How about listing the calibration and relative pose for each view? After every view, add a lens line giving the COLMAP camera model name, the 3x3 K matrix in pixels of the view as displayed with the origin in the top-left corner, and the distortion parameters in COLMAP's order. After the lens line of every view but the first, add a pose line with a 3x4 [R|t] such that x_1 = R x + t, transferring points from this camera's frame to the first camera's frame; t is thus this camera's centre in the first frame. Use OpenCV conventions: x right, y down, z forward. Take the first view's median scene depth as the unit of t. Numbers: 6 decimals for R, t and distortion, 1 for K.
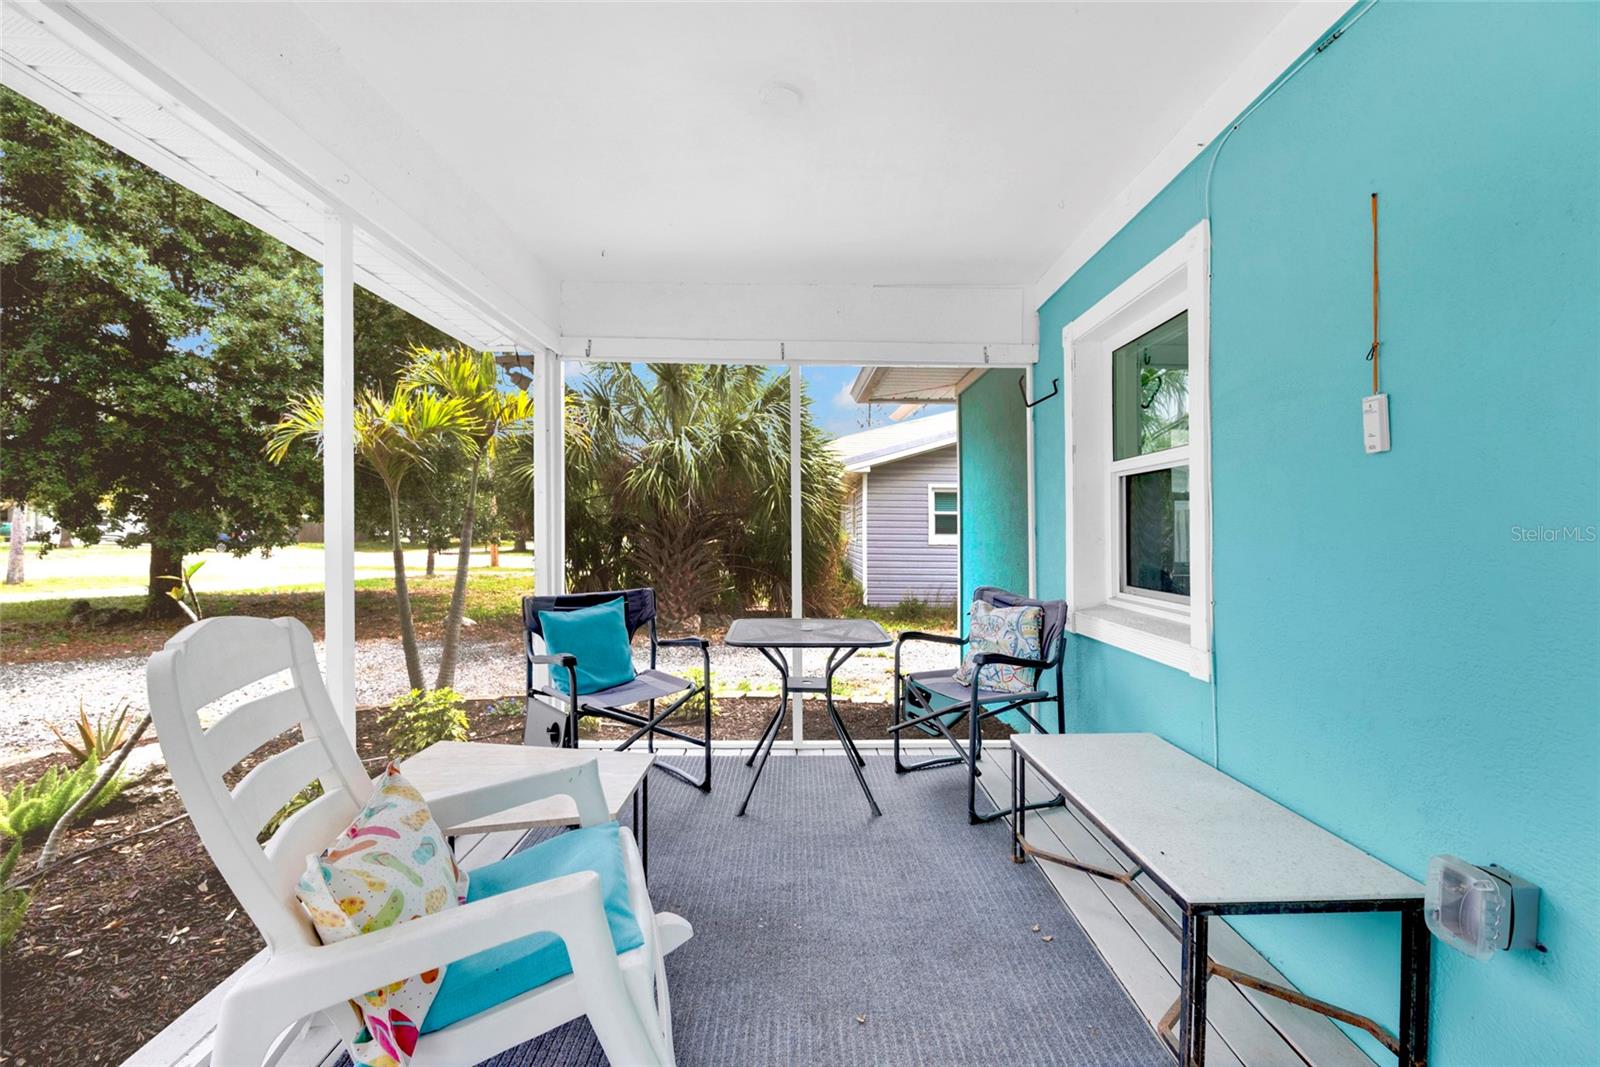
lens RADIAL K [[634.7, 0, 789.1], [0, 634.7, 528.9], [0, 0, 1]] dist [0.001259, 0.000410]
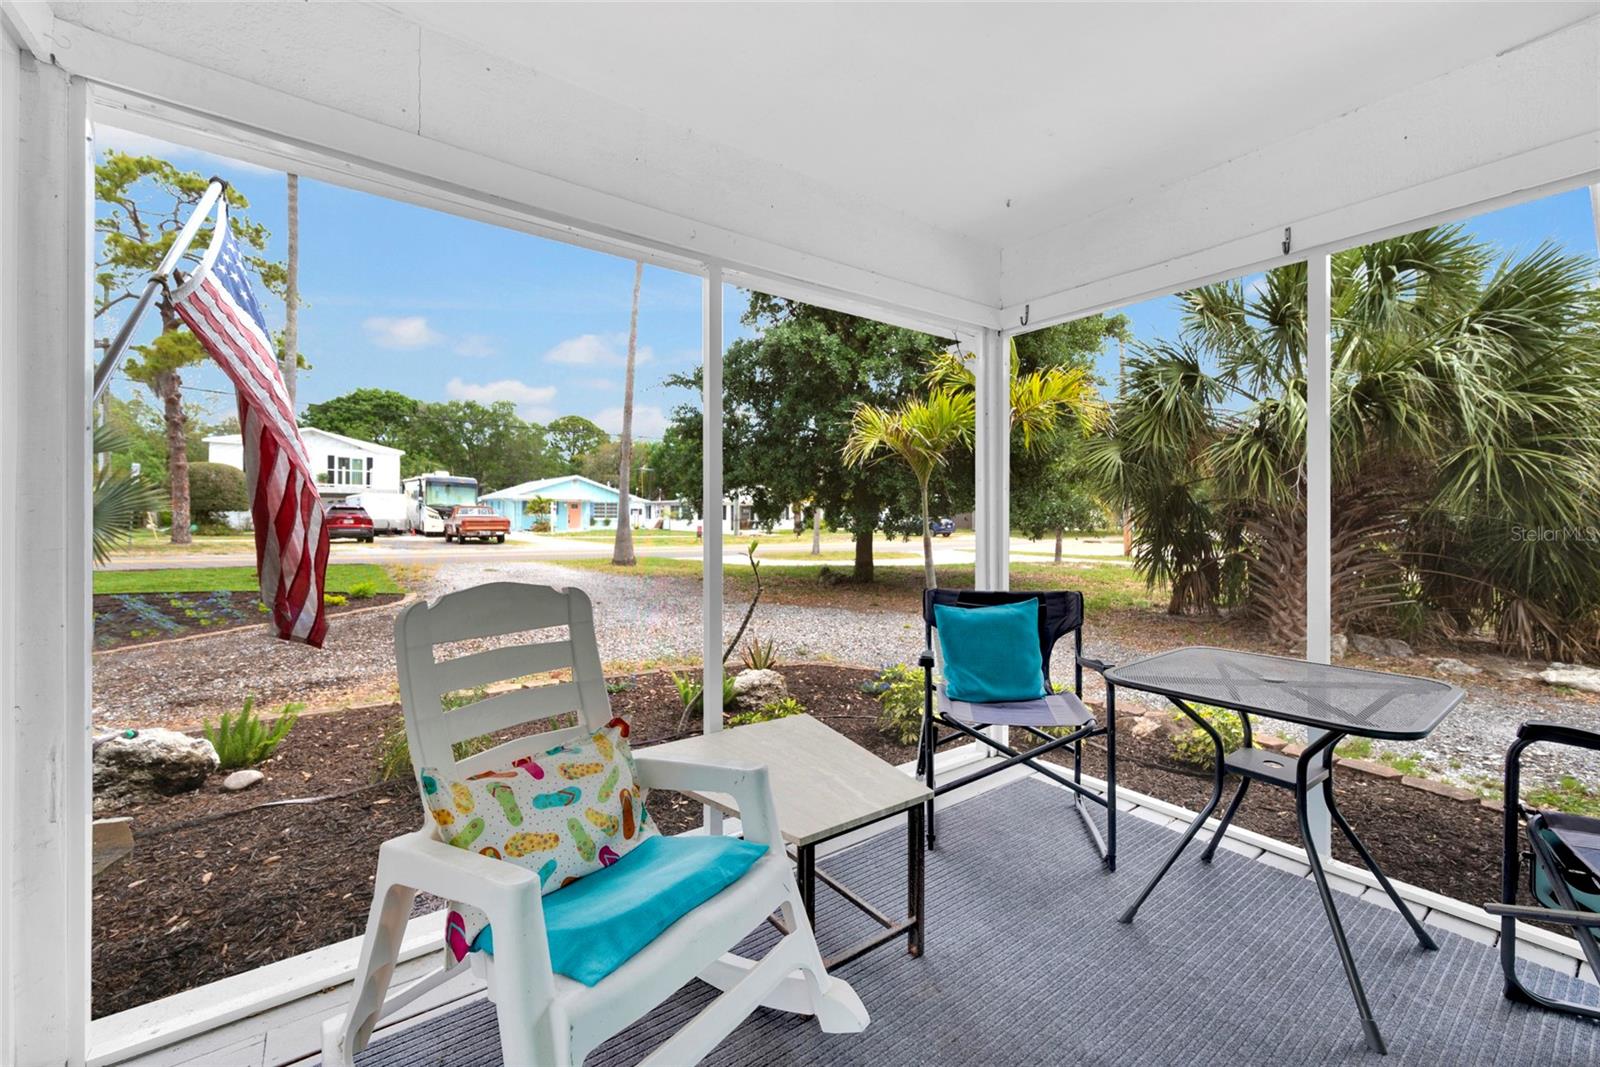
lens RADIAL K [[634.7, 0, 822.3], [0, 634.7, 520.6], [0, 0, 1]] dist [0.001259, 0.000410]
pose [[0.604245, -0.001671, -0.796797, 0.090981], [0.005130, 0.999985, 0.001793, 0.000129], [0.796782, -0.005171, 0.604245, 0.097199]]
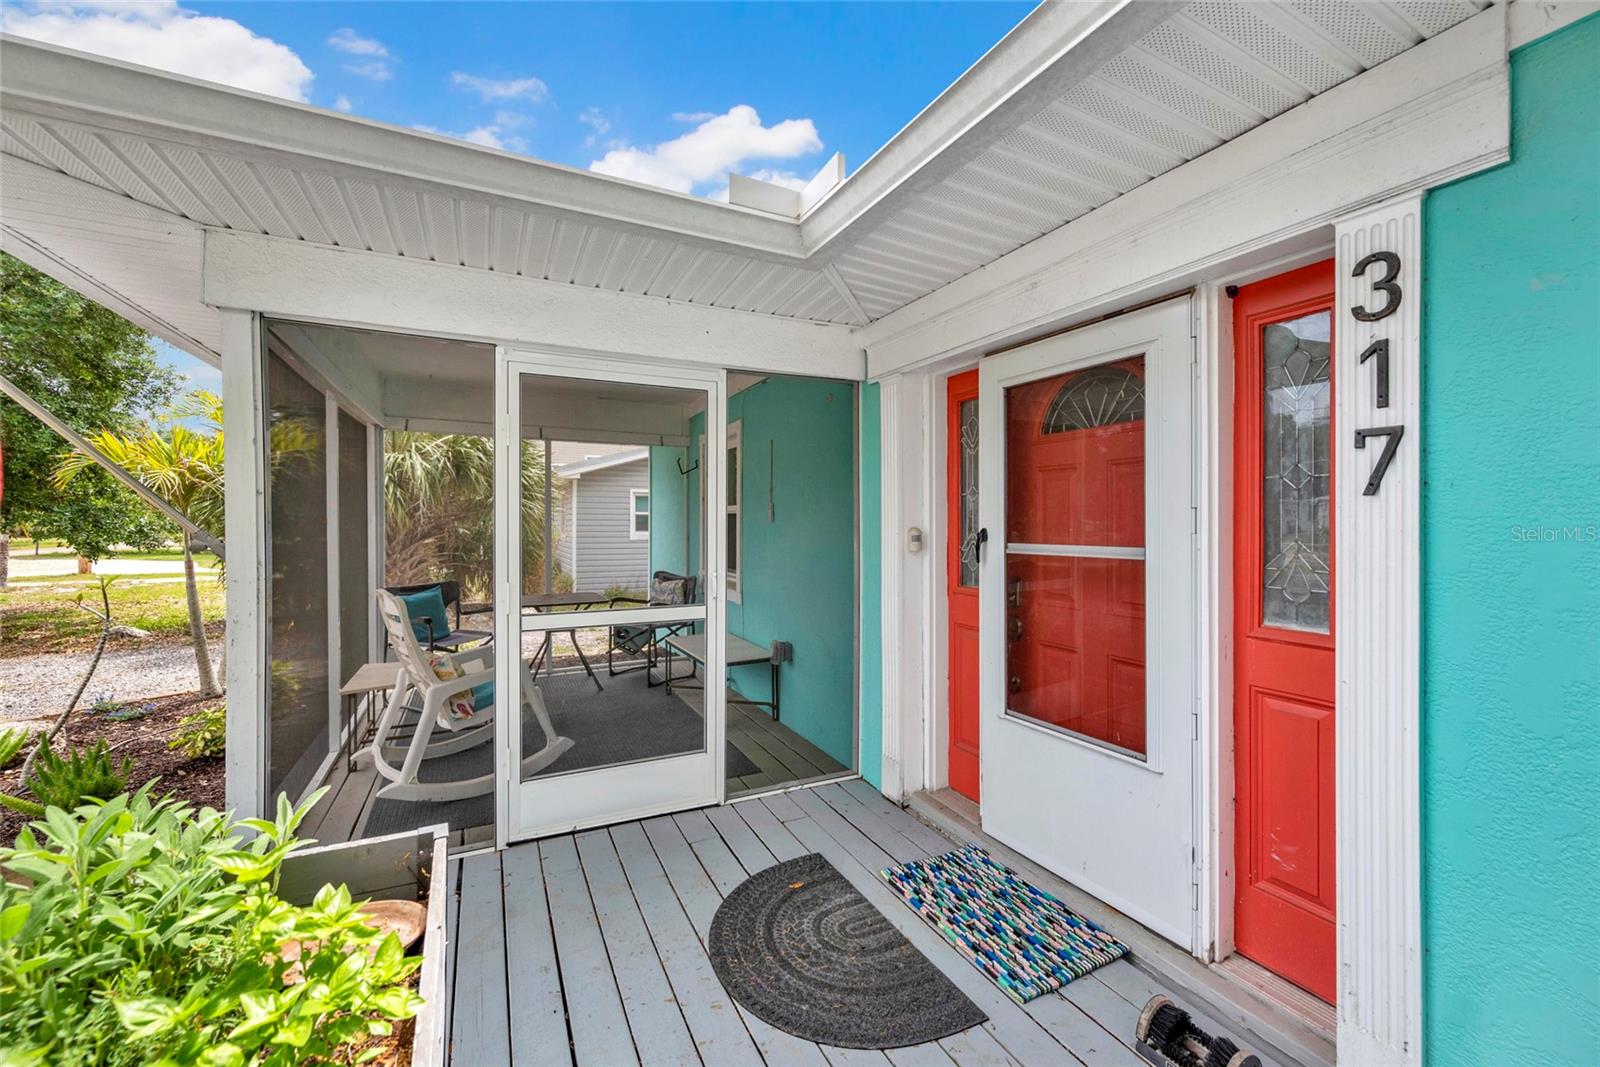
lens RADIAL K [[640.2, 0, 789.6], [0, 640.2, 514.6], [0, 0, 1]] dist [-0.007541, 0.000272]
pose [[0.896860, -0.002793, 0.442306, -0.067667], [0.004992, 0.999980, -0.003806, -0.025263], [-0.442287, 0.005622, 0.896856, -0.329456]]
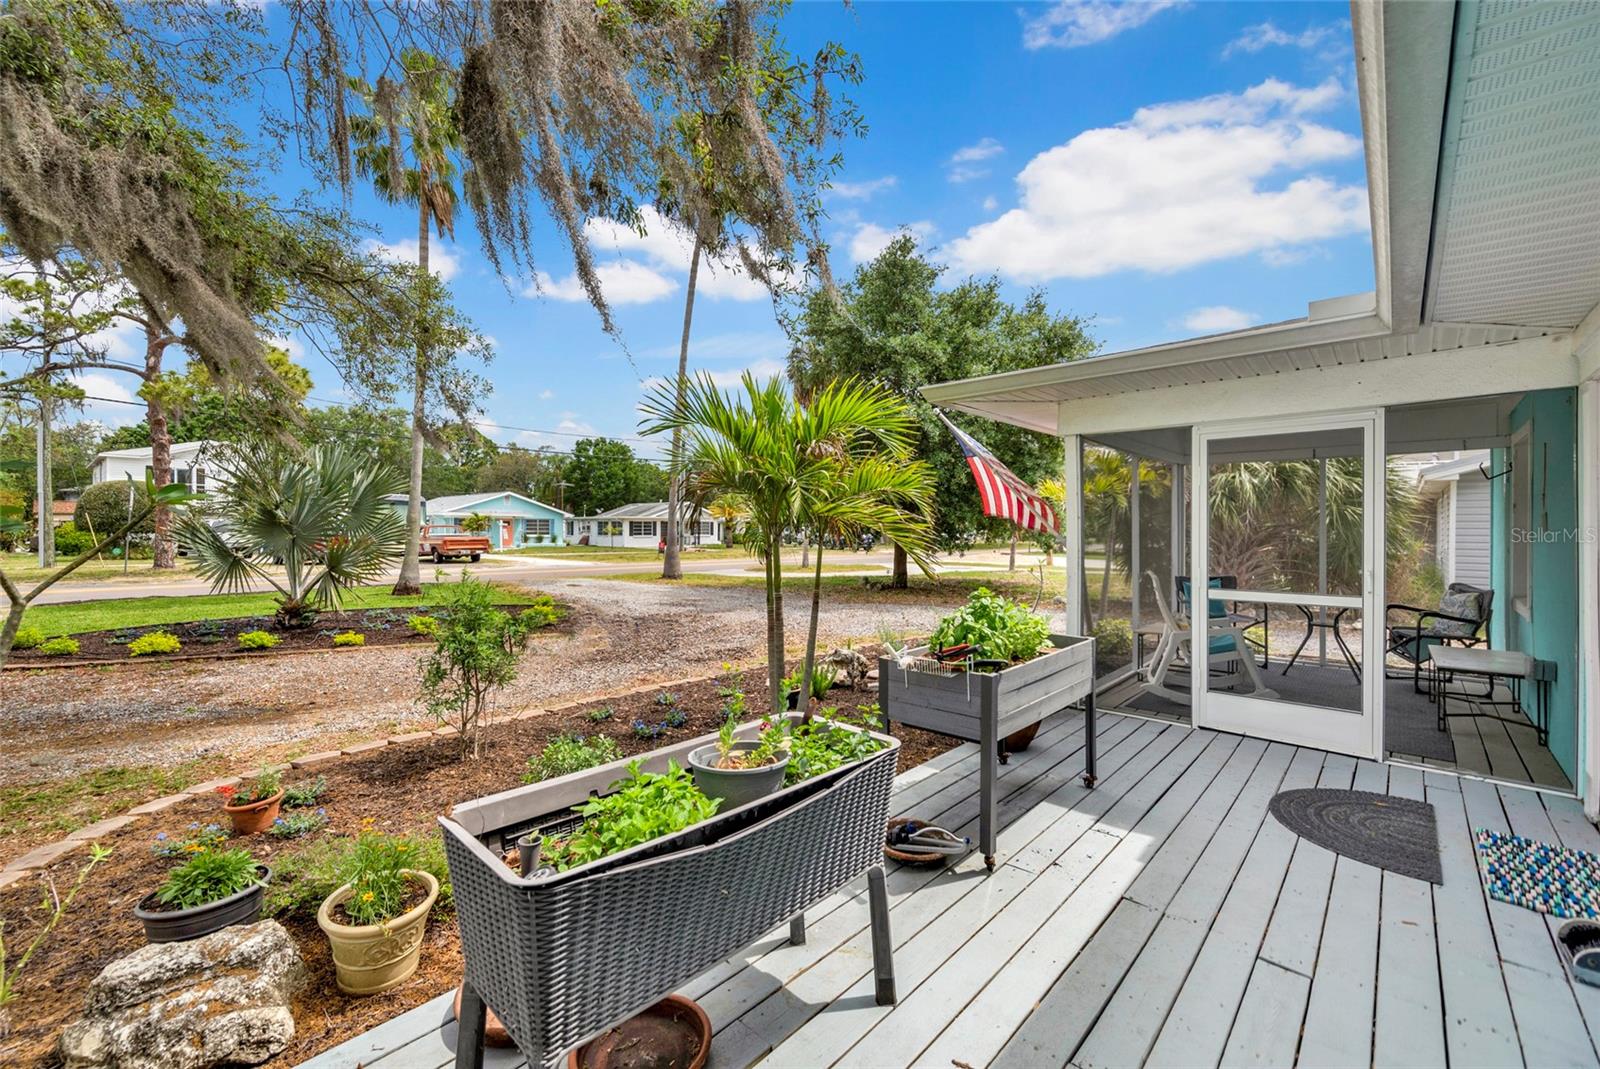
lens RADIAL K [[640.2, 0, 822.8], [0, 640.2, 555.2], [0, 0, 1]] dist [-0.007541, 0.000272]
pose [[0.747940, 0.016905, -0.663551, 0.064303], [0.010344, 0.999257, 0.037117, -0.026980], [0.663685, -0.034625, 0.747210, -0.581911]]
